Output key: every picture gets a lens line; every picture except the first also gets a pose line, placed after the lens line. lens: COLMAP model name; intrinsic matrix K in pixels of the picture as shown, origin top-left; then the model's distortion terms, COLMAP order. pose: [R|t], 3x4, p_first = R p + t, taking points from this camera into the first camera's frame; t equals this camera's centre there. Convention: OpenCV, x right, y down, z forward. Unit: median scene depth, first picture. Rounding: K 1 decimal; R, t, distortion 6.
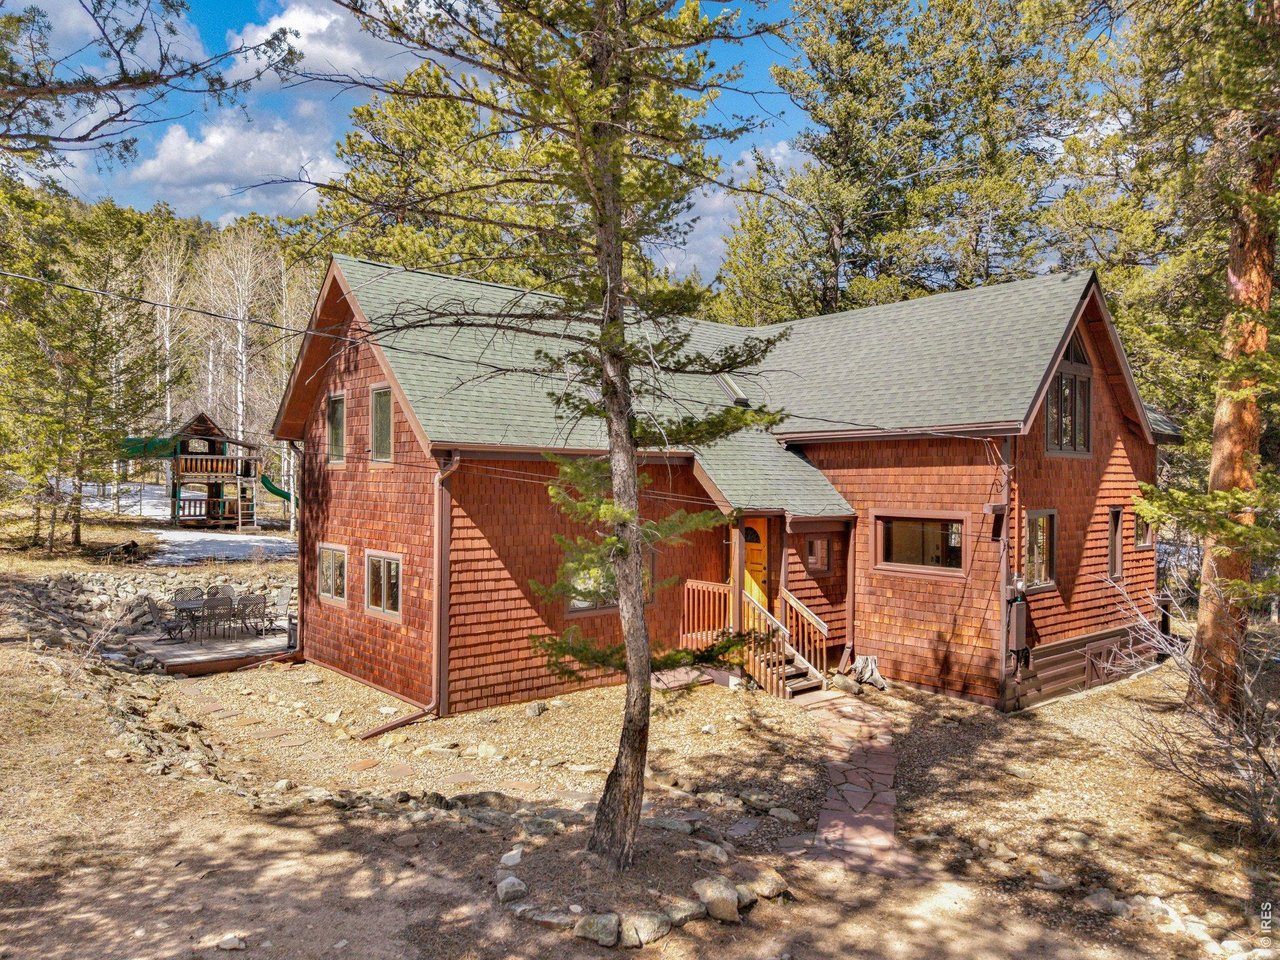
lens RADIAL K [[876.2, 0, 672.5], [0, 876.2, 471.4], [0, 0, 1]] dist [0.024841, -0.014772]
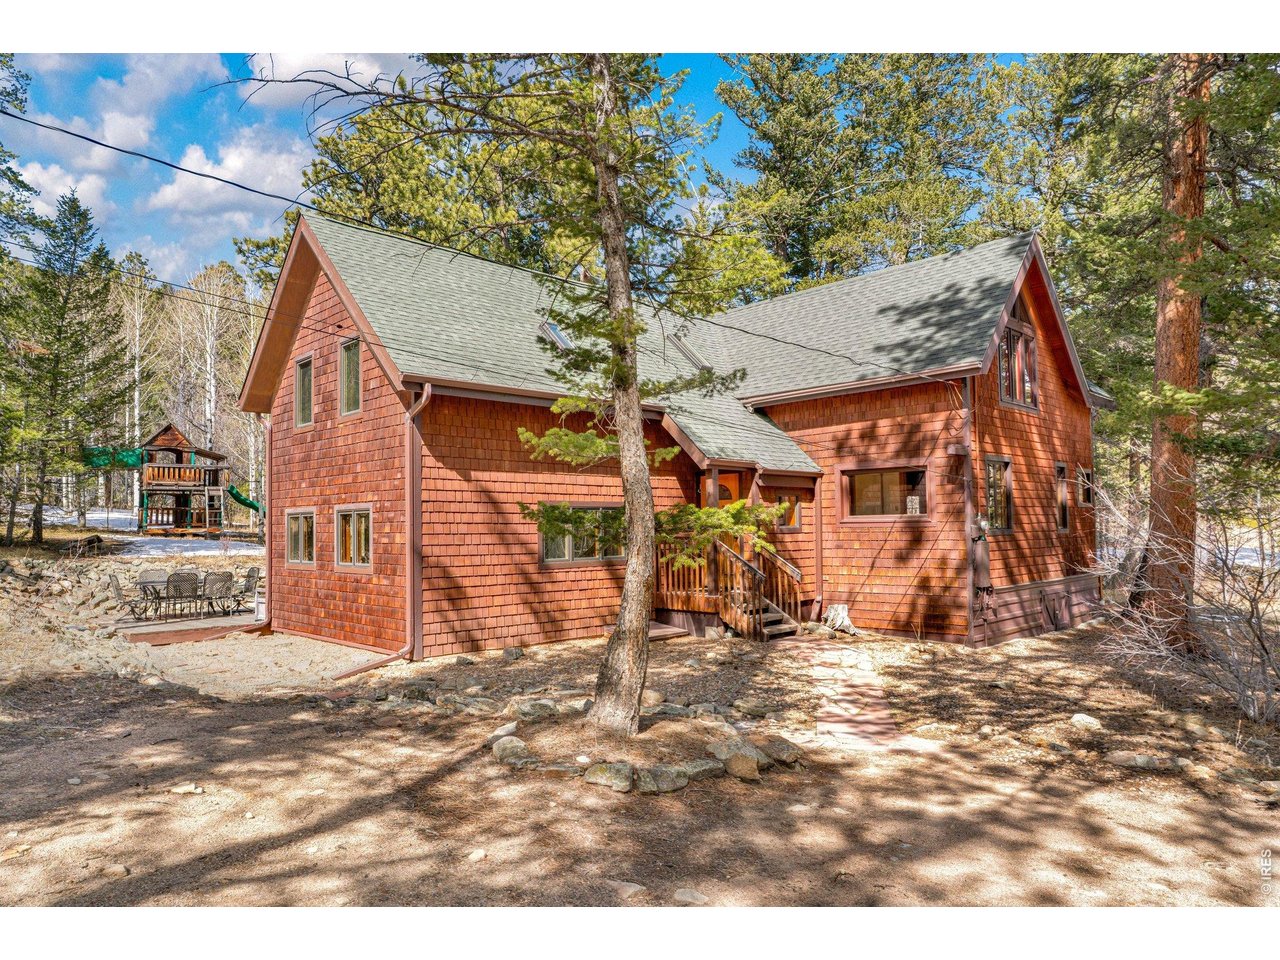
lens RADIAL K [[812.6, 0, 670.6], [0, 812.6, 484.1], [0, 0, 1]] dist [-0.022188, 0.019871]
pose [[0.997896, -0.023155, 0.060564, -0.024991], [0.025580, 0.998889, -0.039576, 0.098598], [-0.059581, 0.041041, 0.997379, 0.065447]]
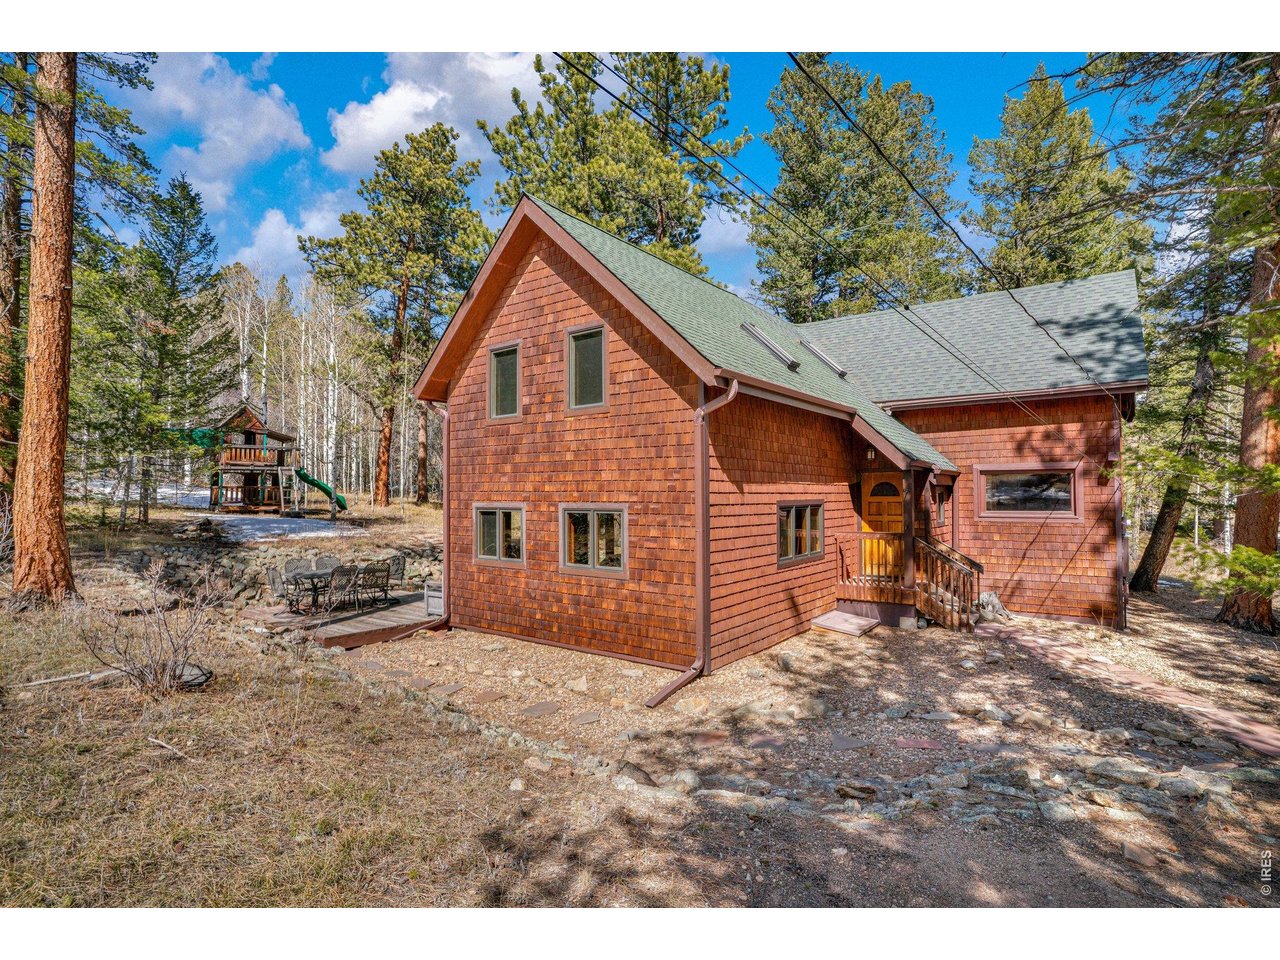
lens RADIAL K [[626.2, 0, 637.1], [0, 626.2, 472.6], [0, 0, 1]] dist [-0.002123, -0.000266]
pose [[0.984988, -0.007991, 0.172439, -0.341574], [0.011600, 0.999734, -0.019933, 0.062950], [-0.172234, 0.021634, 0.984819, 0.292763]]
